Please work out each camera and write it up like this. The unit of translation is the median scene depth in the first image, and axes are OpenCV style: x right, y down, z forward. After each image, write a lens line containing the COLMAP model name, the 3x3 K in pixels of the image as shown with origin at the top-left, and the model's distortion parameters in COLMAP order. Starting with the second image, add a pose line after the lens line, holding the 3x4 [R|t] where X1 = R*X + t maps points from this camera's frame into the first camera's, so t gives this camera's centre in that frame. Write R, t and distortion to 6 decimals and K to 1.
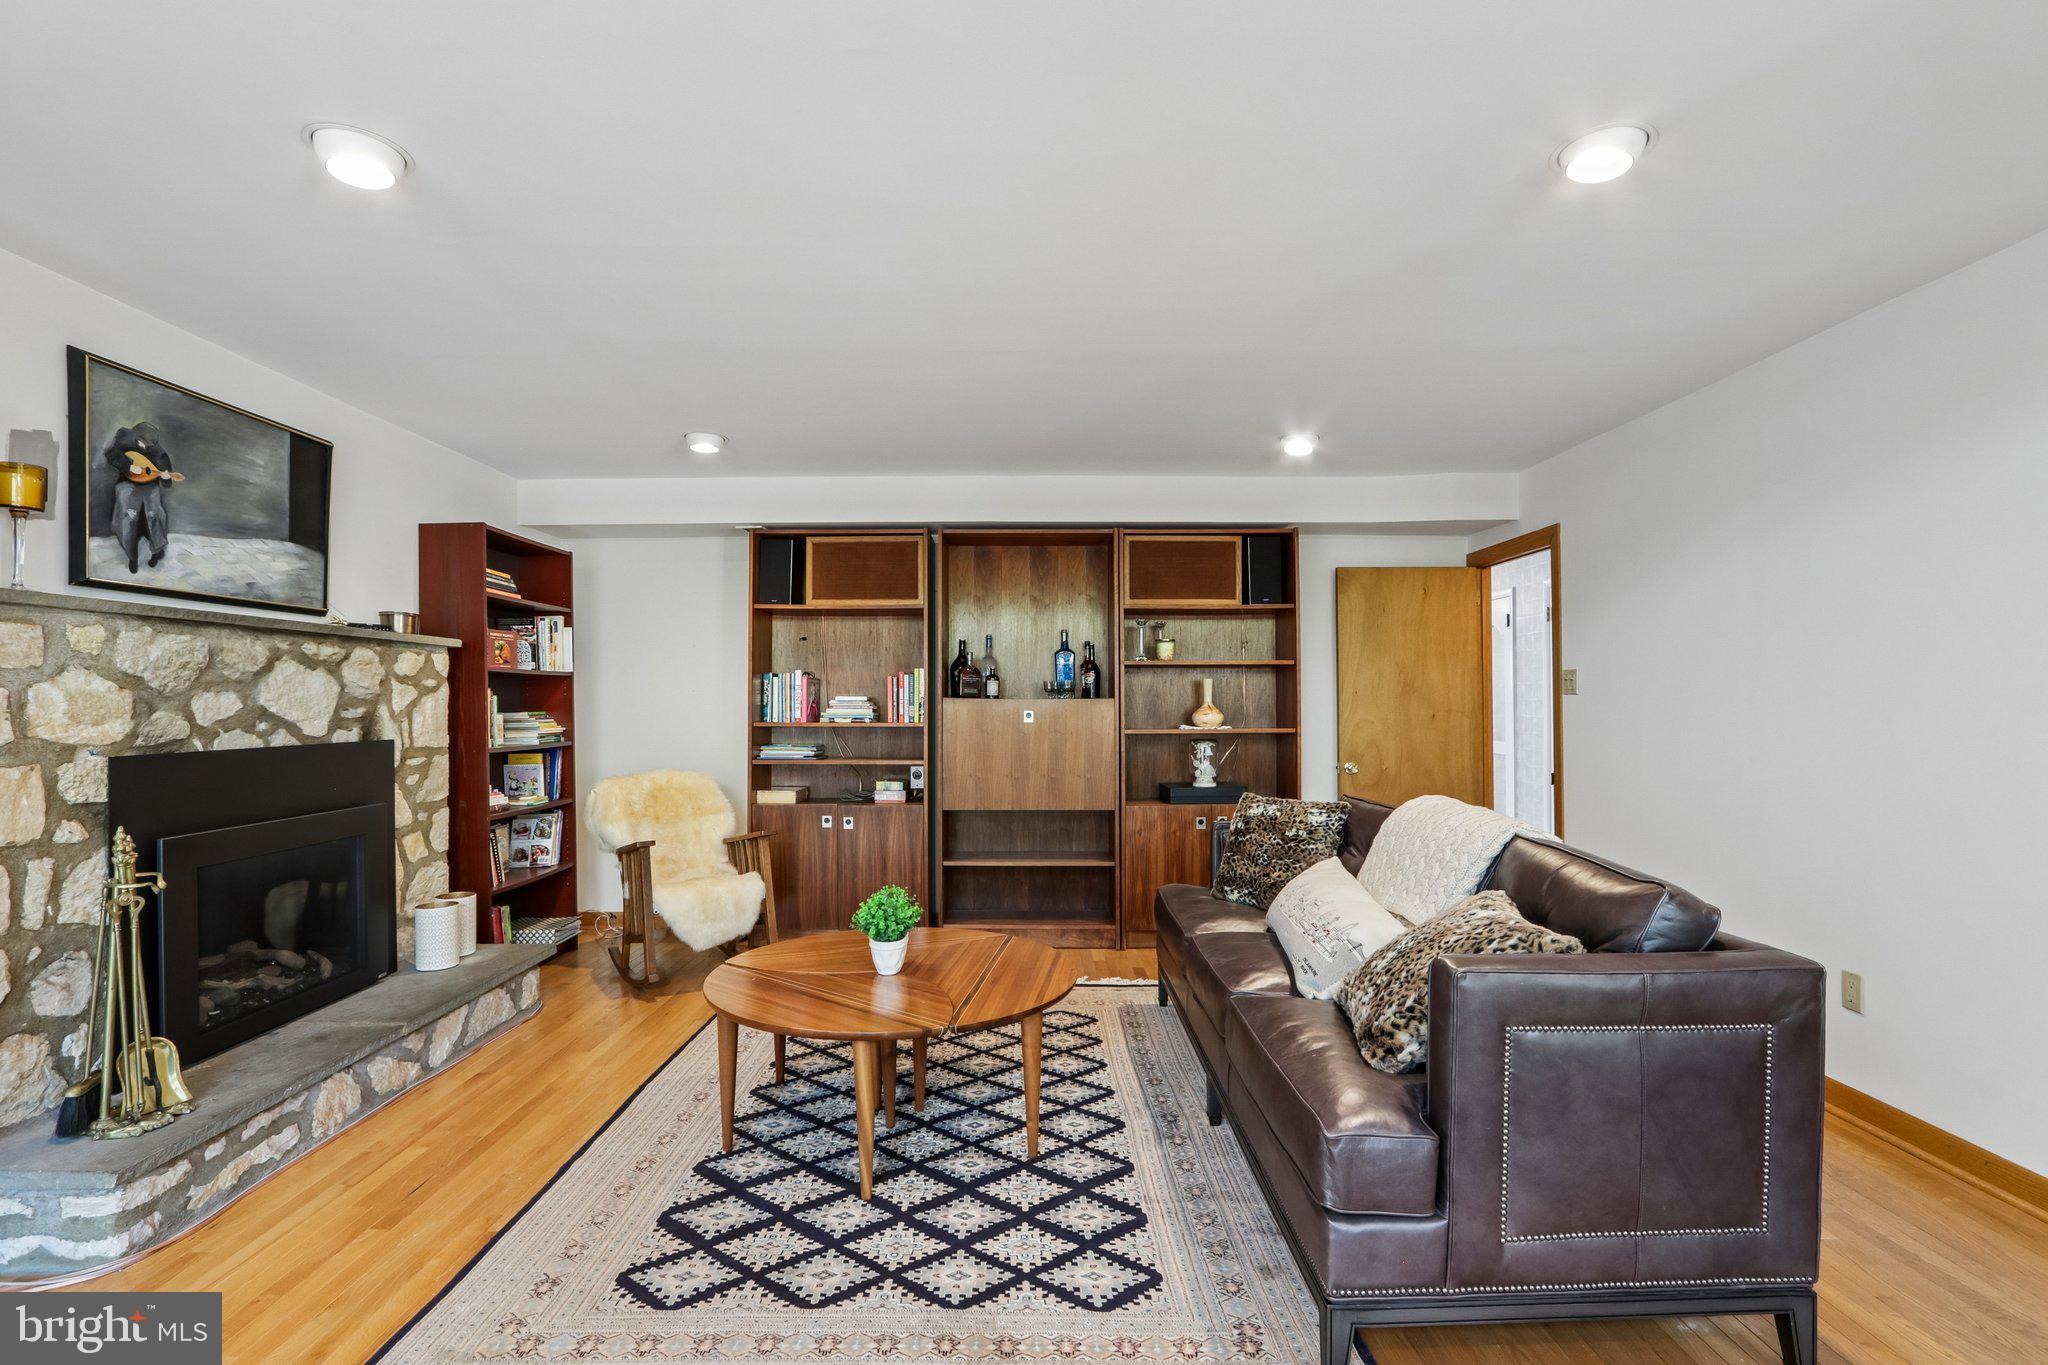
lens RADIAL K [[947.8, 0, 1026.5], [0, 947.8, 688.1], [0, 0, 1]] dist [-0.014973, 0.000844]
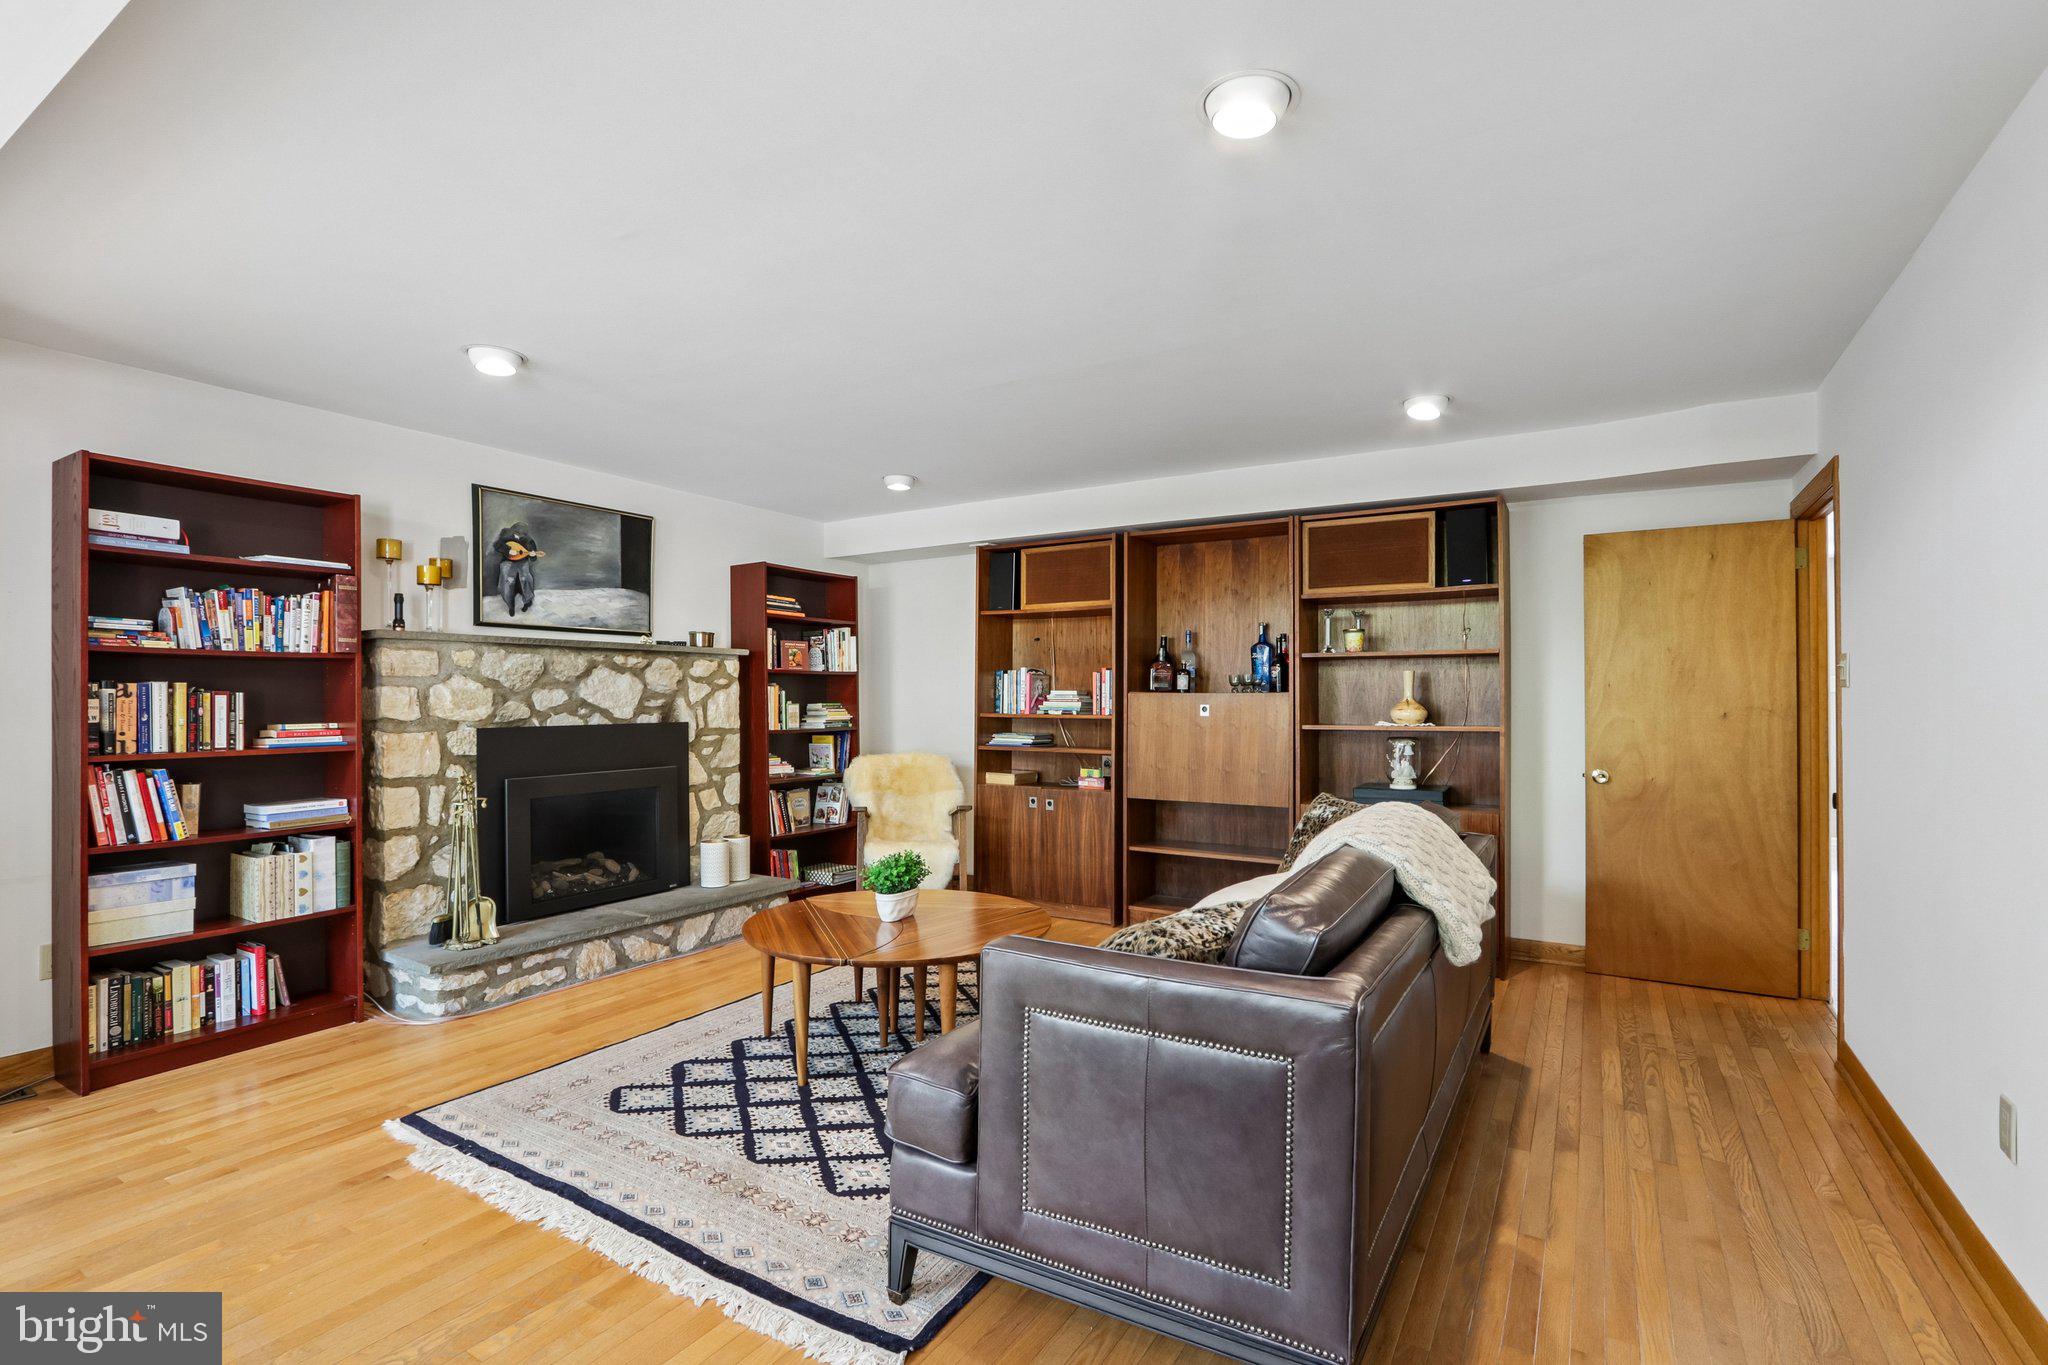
lens RADIAL K [[947.8, 0, 1020.9], [0, 947.8, 689.5], [0, 0, 1]] dist [-0.014973, 0.000844]
pose [[0.851587, -0.002079, -0.524209, 0.547818], [0.006599, 0.999955, 0.006754, -0.000609], [0.524171, -0.009211, 0.851563, 0.052494]]
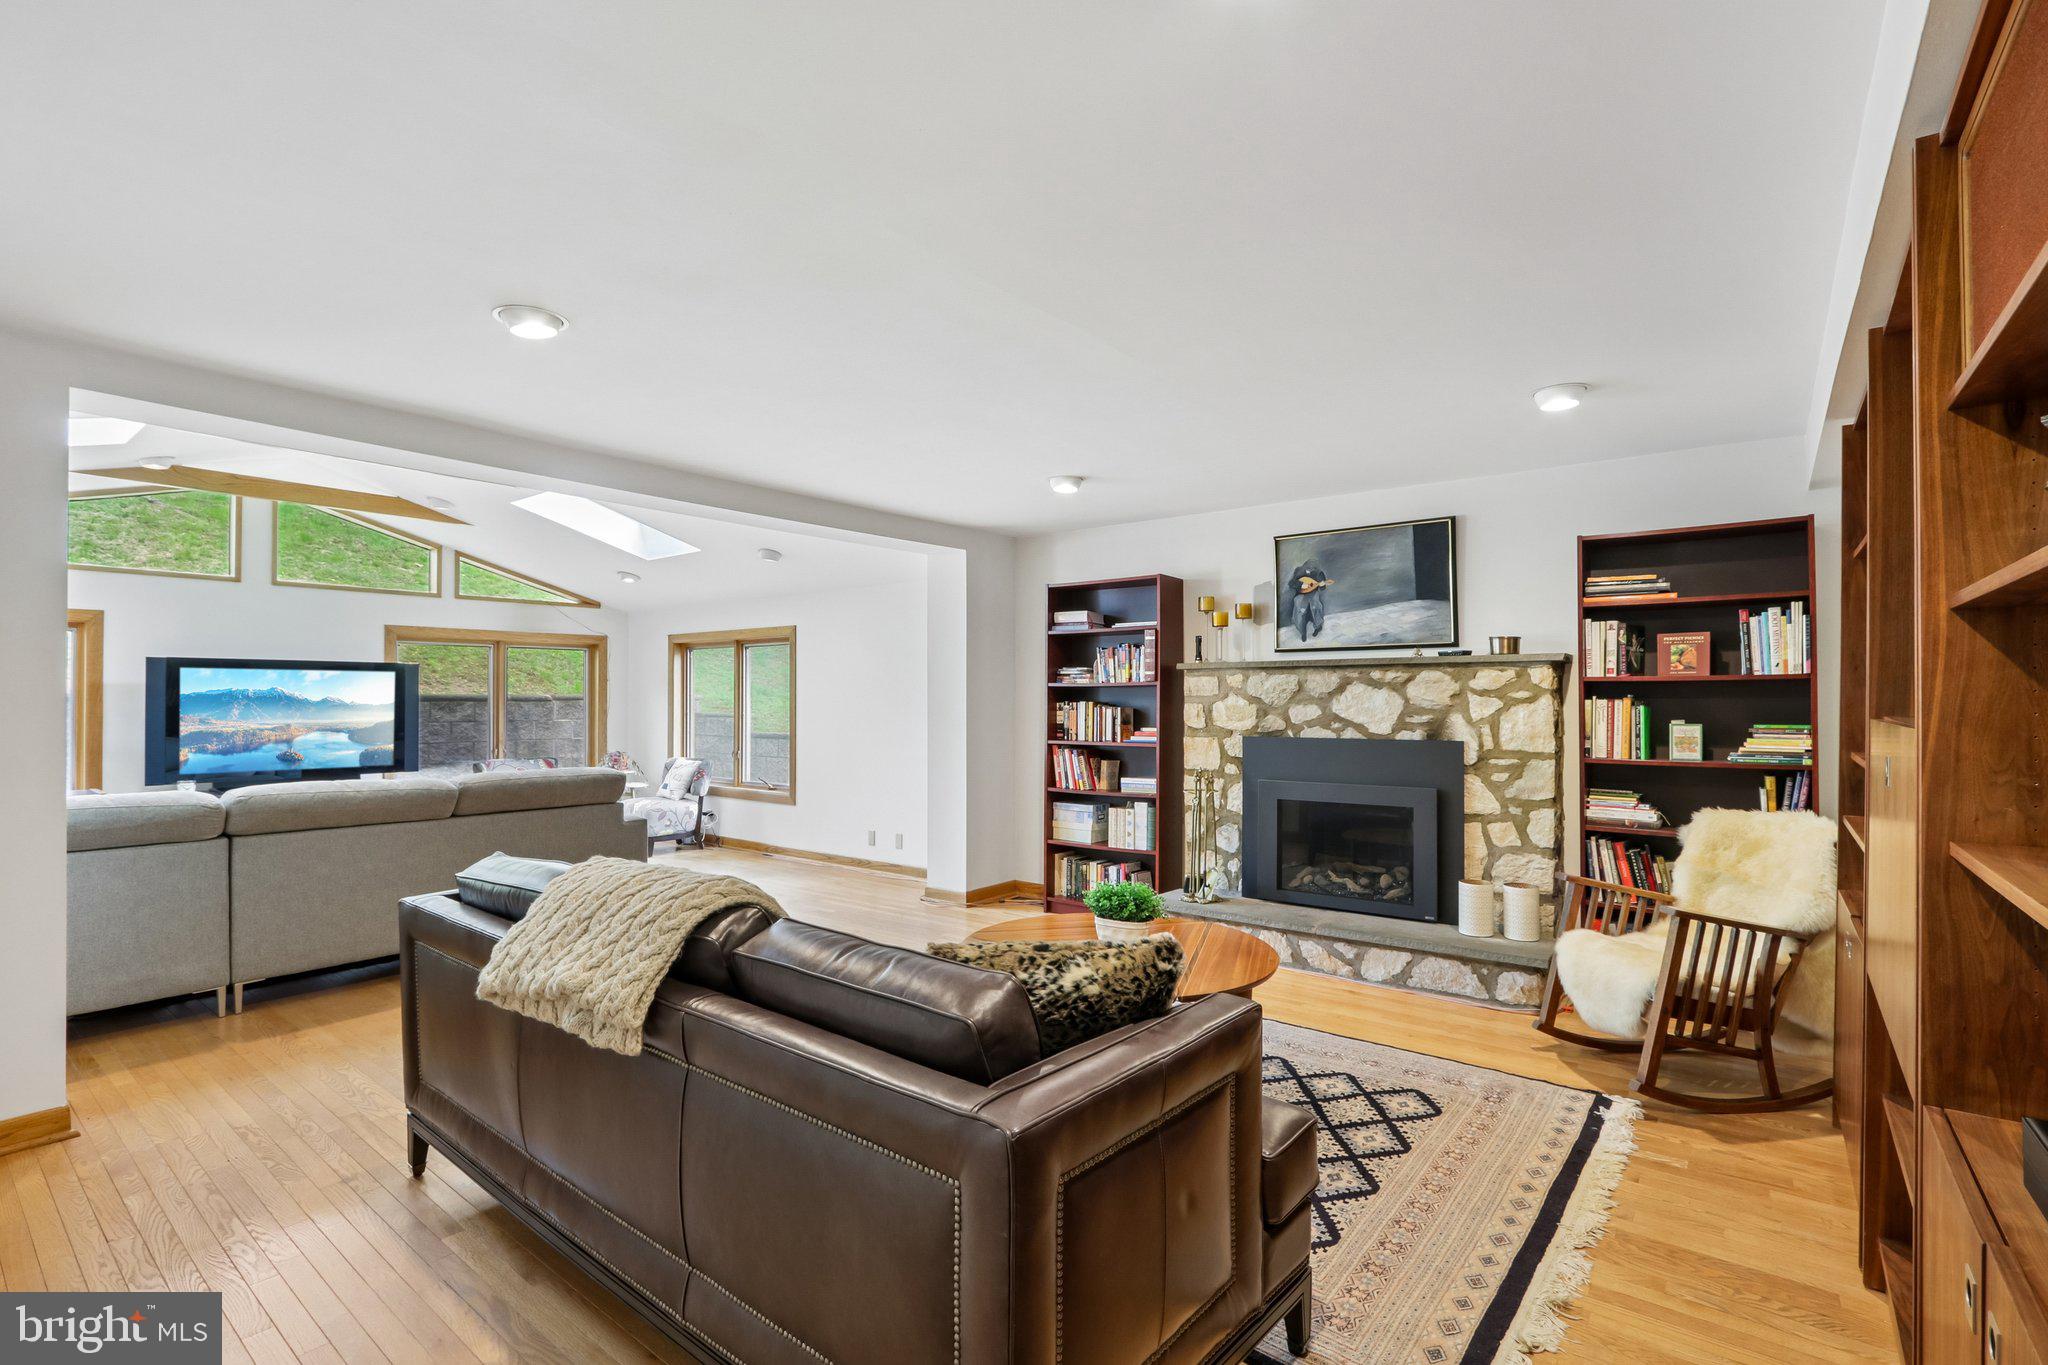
lens RADIAL K [[947.8, 0, 1015.1], [0, 947.8, 691.3], [0, 0, 1]] dist [-0.014973, 0.000844]
pose [[-0.626607, -0.000213, -0.779335, 0.745646], [0.017467, 0.999745, -0.014317, -0.004631], [0.779139, -0.022584, -0.626444, 1.440555]]
